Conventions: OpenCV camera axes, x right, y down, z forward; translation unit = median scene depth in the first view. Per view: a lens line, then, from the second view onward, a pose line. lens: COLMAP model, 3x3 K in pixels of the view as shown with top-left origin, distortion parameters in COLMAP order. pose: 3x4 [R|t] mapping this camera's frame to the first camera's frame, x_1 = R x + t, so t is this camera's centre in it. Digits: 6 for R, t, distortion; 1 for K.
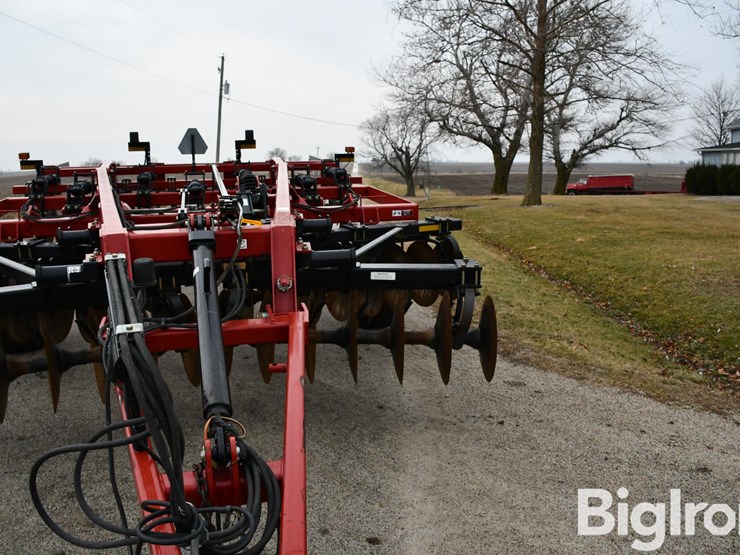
lens RADIAL K [[654.2, 0, 368.4], [0, 654.2, 280.7], [0, 0, 1]] dist [-0.140769, 0.088006]
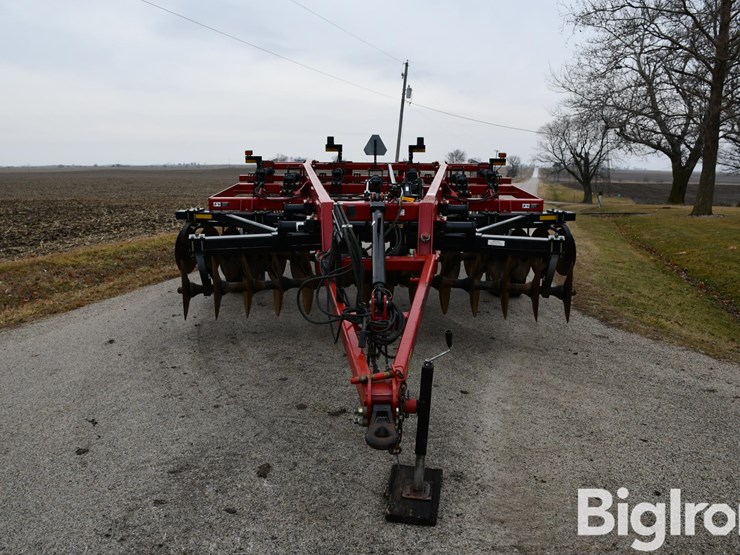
lens RADIAL K [[654.2, 0, 369.3], [0, 654.2, 275.5], [0, 0, 1]] dist [-0.140769, 0.088006]
pose [[0.963958, 0.065040, -0.257981, 0.060780], [-0.067781, 0.997699, -0.001737, 0.041402], [0.257274, 0.019161, 0.966149, -0.228047]]
